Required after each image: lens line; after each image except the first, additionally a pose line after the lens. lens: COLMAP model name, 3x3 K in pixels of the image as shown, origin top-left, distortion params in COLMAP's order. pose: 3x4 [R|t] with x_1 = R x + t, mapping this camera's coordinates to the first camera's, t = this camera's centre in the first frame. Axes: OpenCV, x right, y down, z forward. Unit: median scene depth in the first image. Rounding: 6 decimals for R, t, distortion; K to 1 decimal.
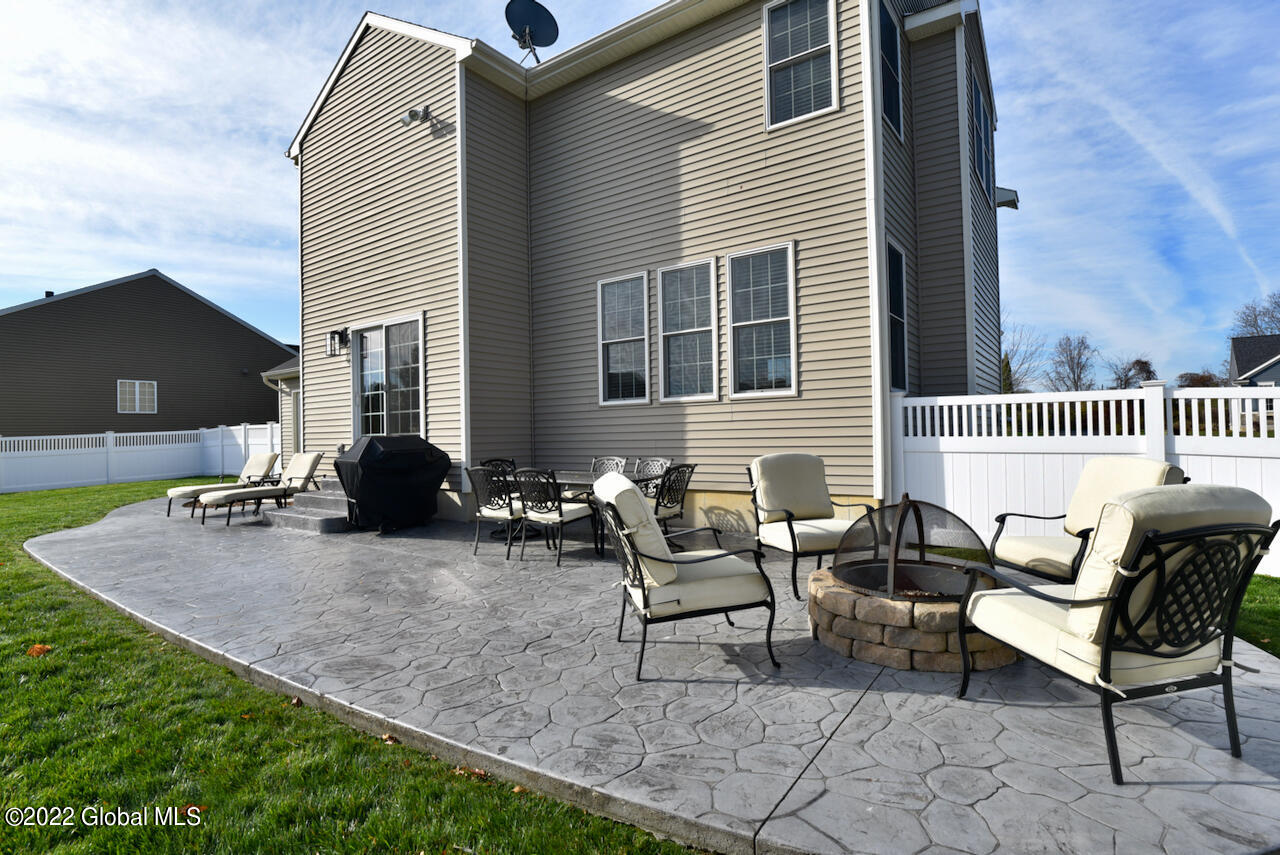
lens RADIAL K [[627.9, 0, 650.9], [0, 627.9, 427.7], [0, 0, 1]] dist [-0.022290, -0.003808]
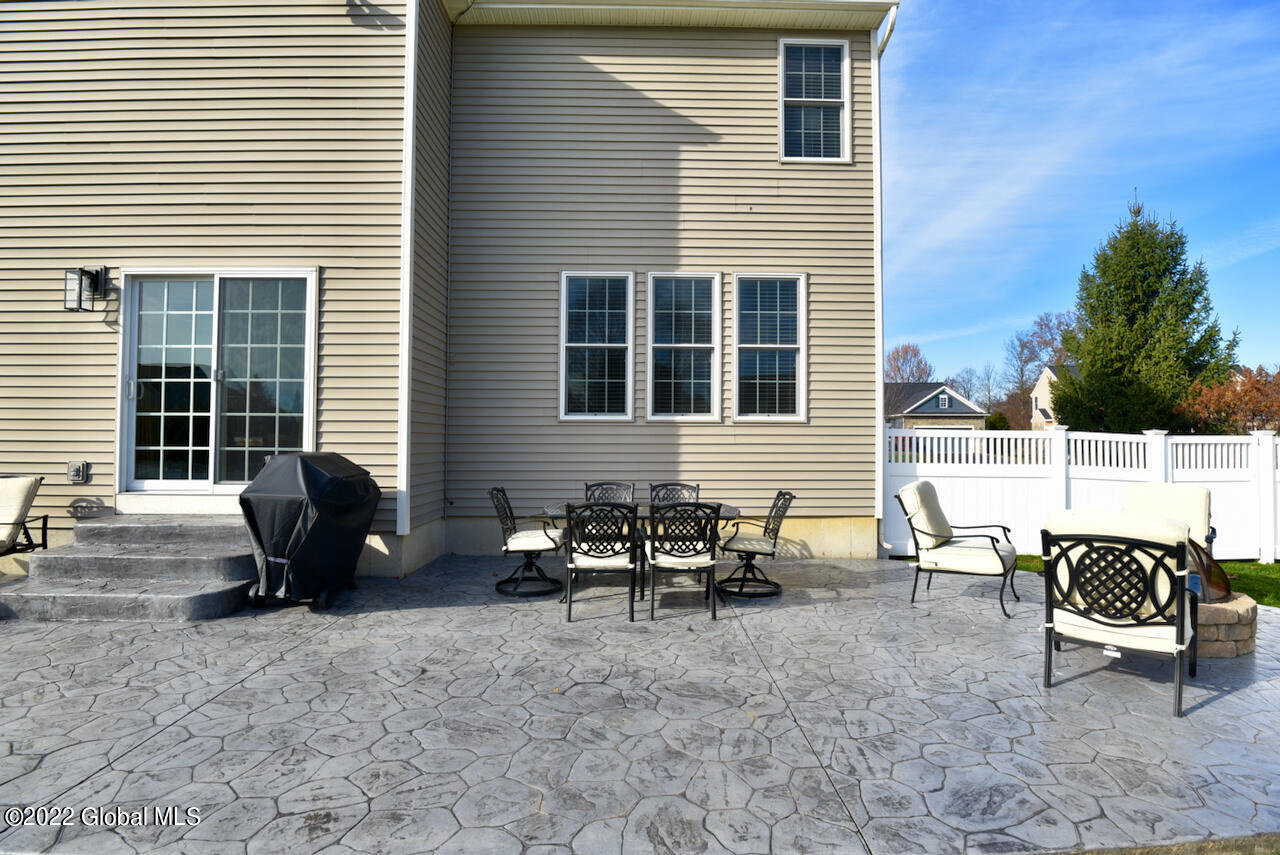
lens RADIAL K [[627.9, 0, 640.6], [0, 627.9, 425.7], [0, 0, 1]] dist [-0.022290, -0.003808]
pose [[0.805757, 0.039654, 0.590918, -0.555340], [-0.025918, 0.999161, -0.031709, -0.004476], [-0.591679, 0.010234, 0.806108, 0.301314]]
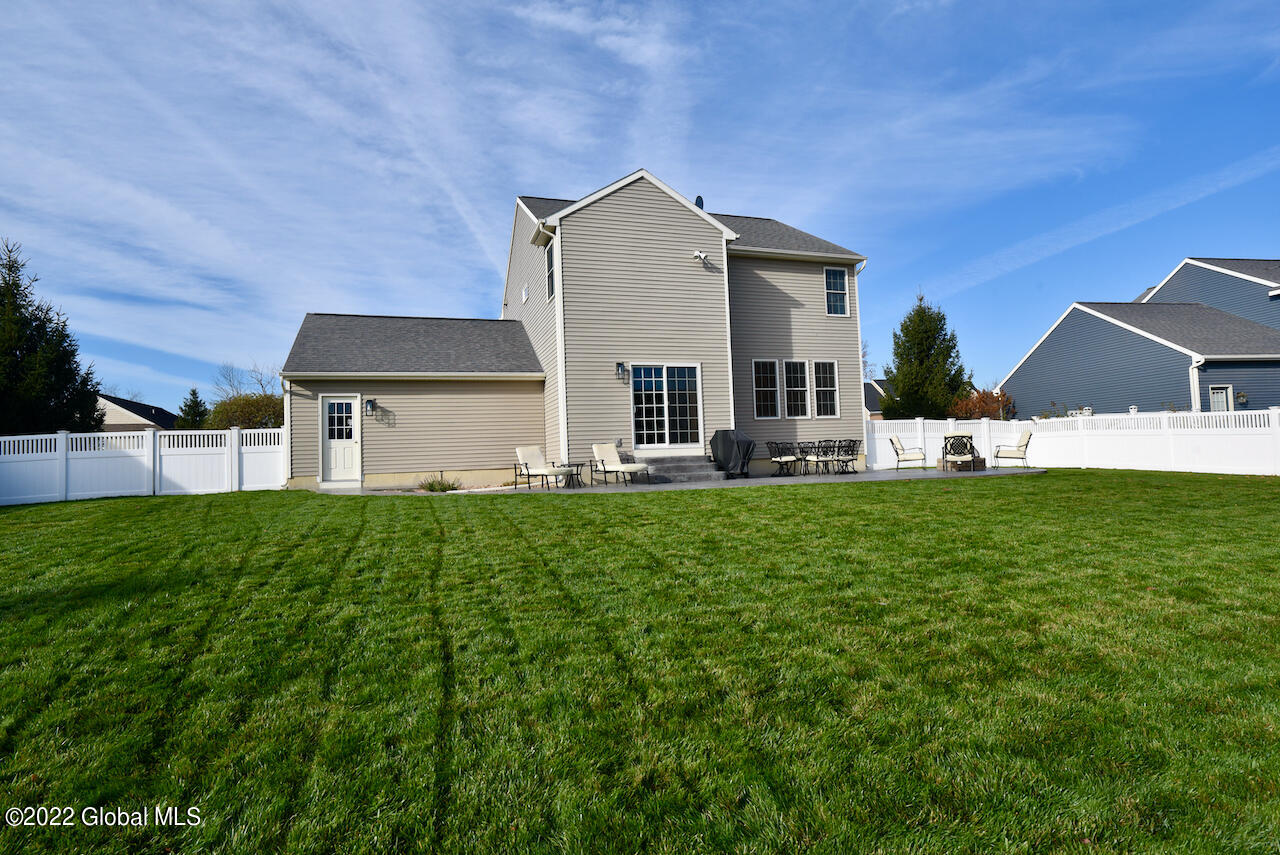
lens RADIAL K [[651.5, 0, 641.8], [0, 651.5, 423.8], [0, 0, 1]] dist [-0.020398, -0.000277]
pose [[0.593455, 0.040137, 0.803866, -2.297632], [0.018700, 0.997799, -0.063625, 0.123072], [-0.804650, 0.052791, 0.591398, 0.042575]]
